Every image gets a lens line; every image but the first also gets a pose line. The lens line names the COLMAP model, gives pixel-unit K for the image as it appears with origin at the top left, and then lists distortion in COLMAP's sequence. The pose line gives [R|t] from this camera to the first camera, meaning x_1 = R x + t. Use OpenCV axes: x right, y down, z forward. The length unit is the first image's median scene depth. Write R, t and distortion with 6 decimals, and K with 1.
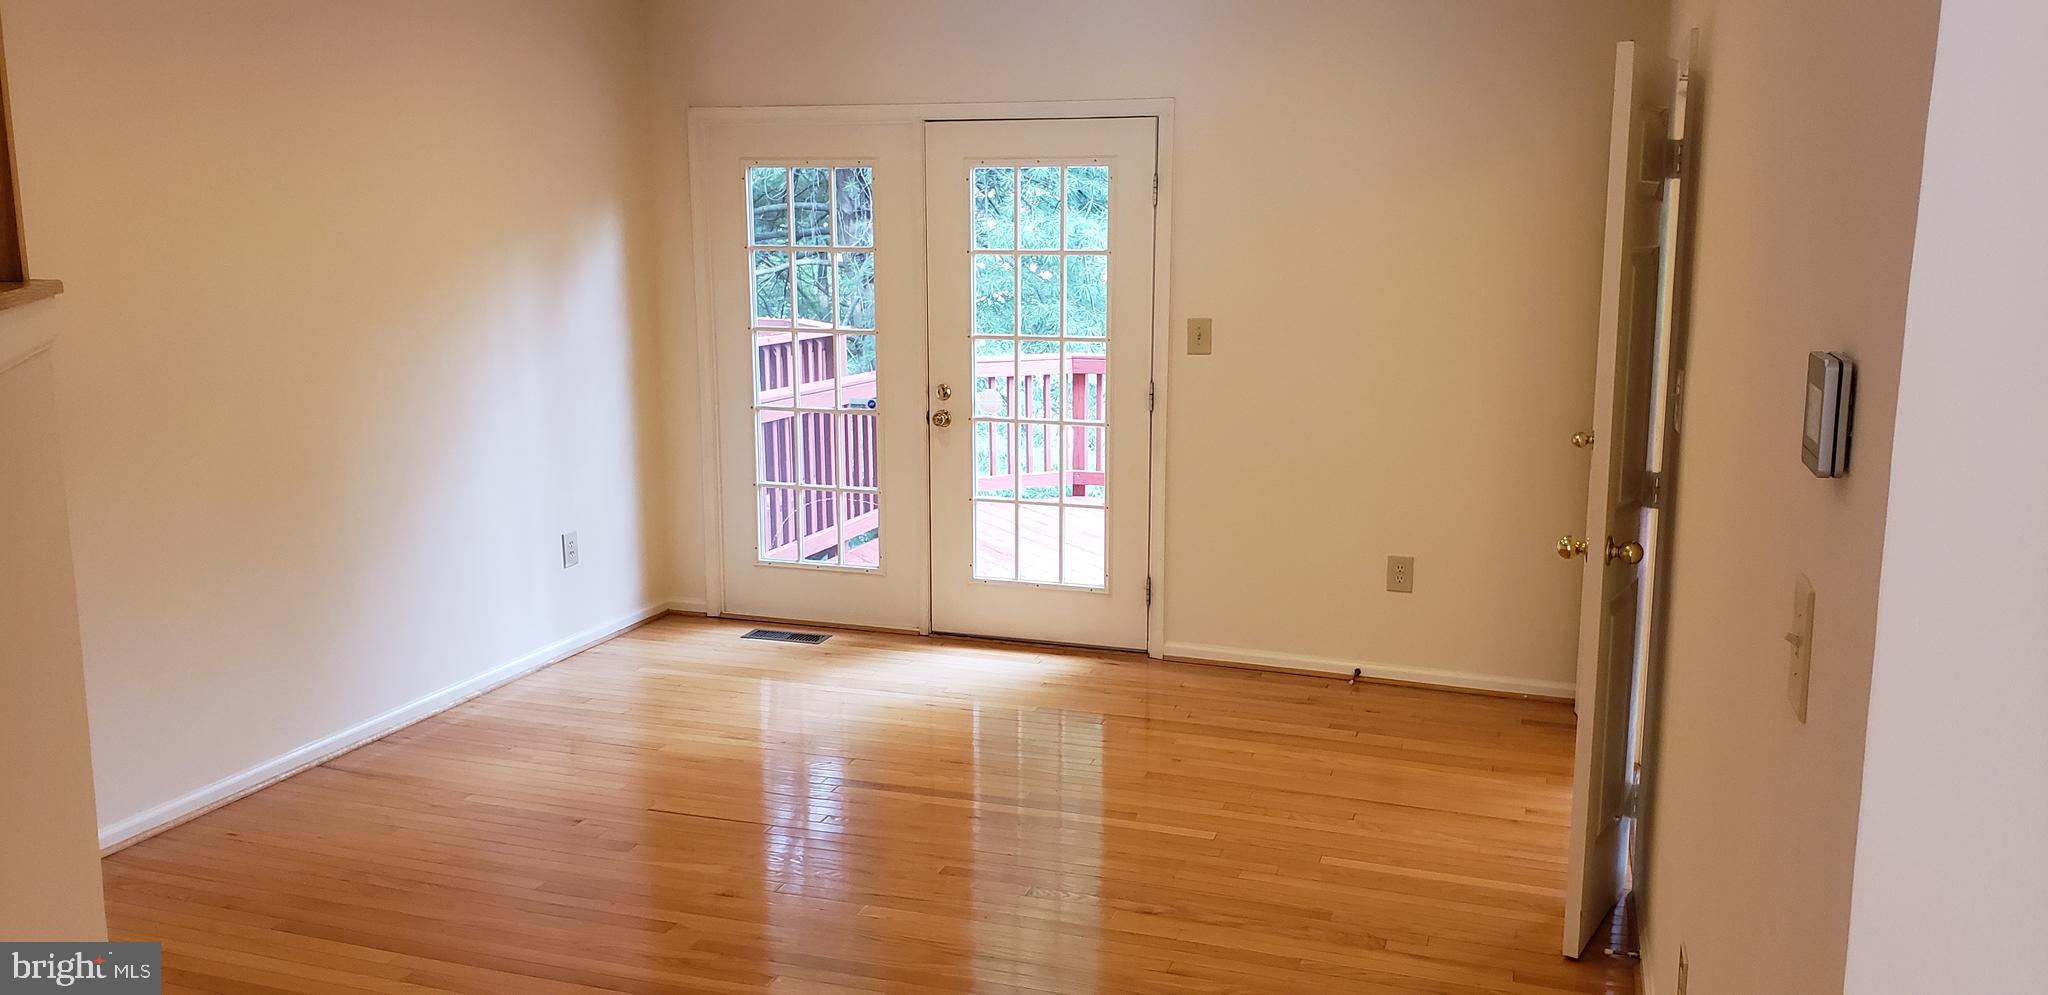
lens RADIAL K [[1697.3, 0, 1024.0], [0, 1697.3, 497.5], [0, 0, 1]] dist [0.208773, -0.002968]
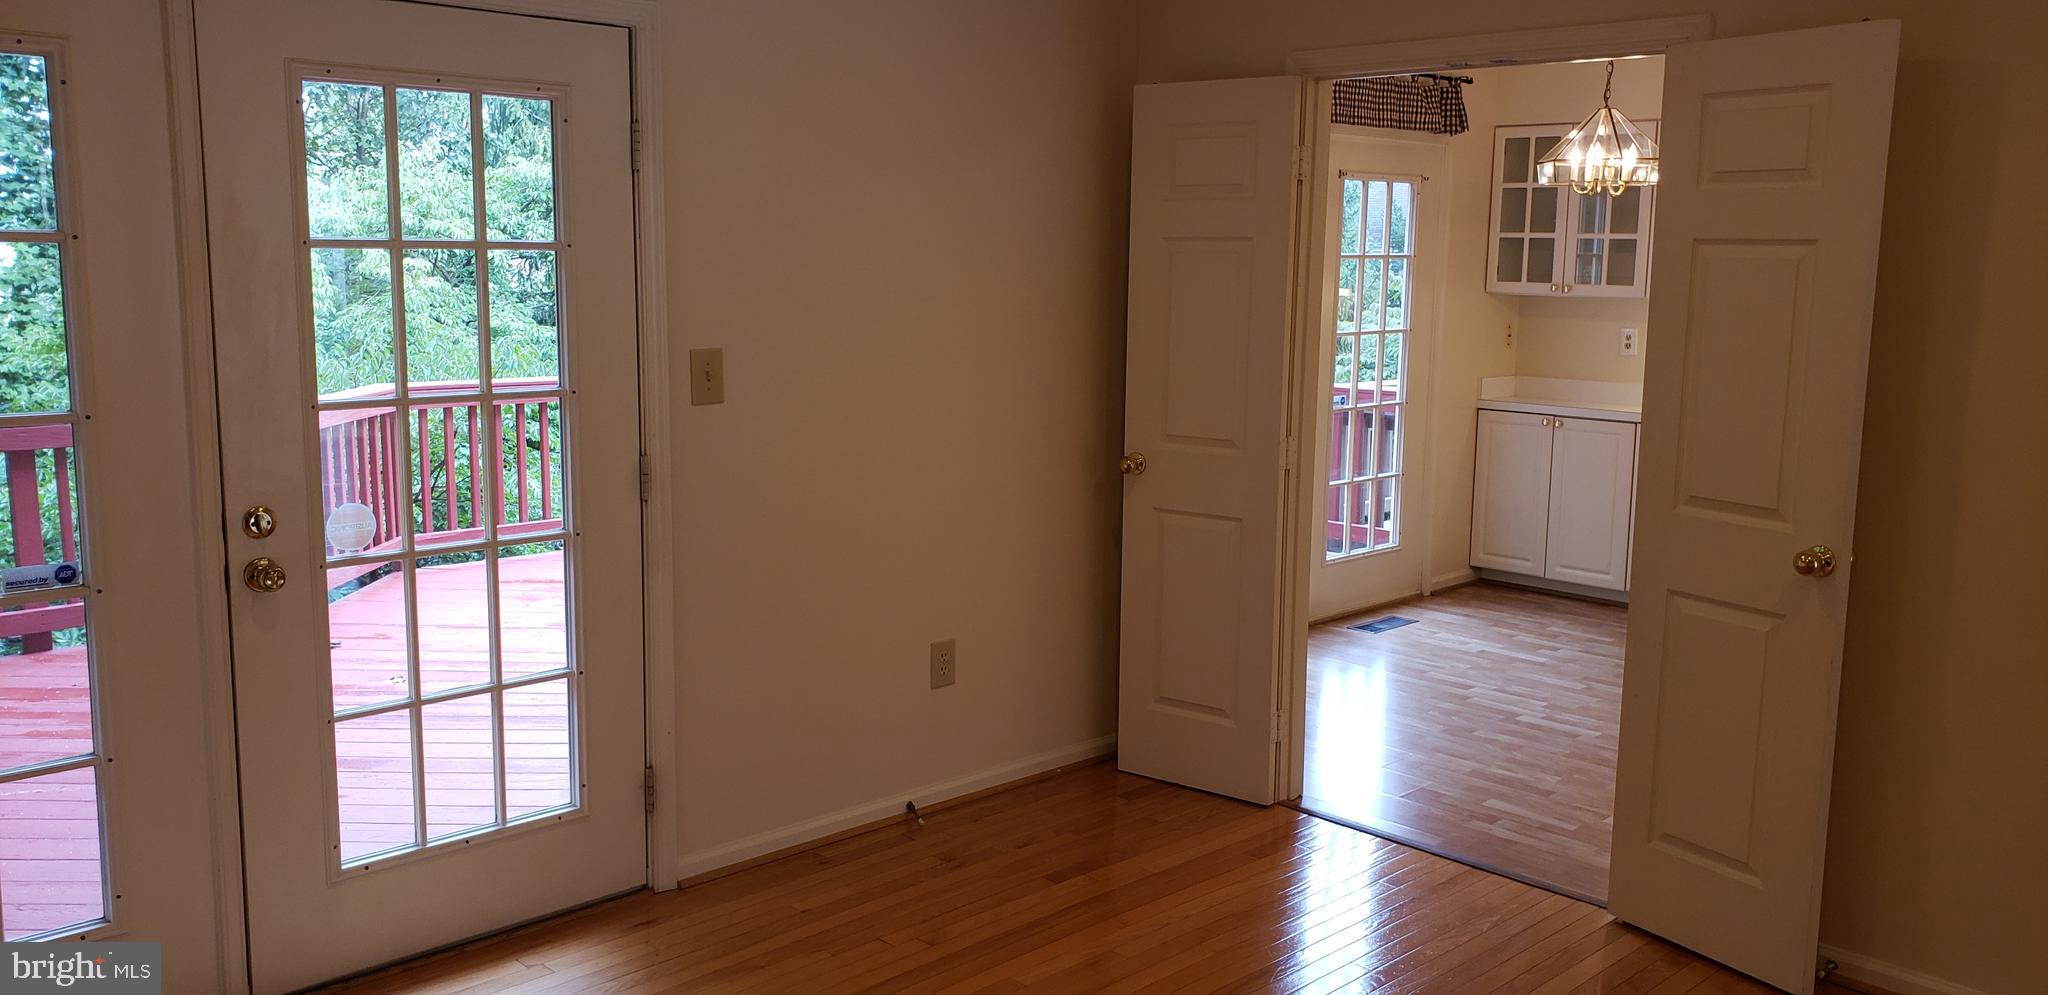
lens RADIAL K [[1697.3, 0, 1024.0], [0, 1697.3, 497.5], [0, 0, 1]] dist [0.208773, -0.002968]
pose [[0.381547, -0.132306, 0.914832, -0.418219], [0.117407, 0.988624, 0.094011, -0.089385], [-0.916863, 0.071538, 0.392740, 0.595038]]
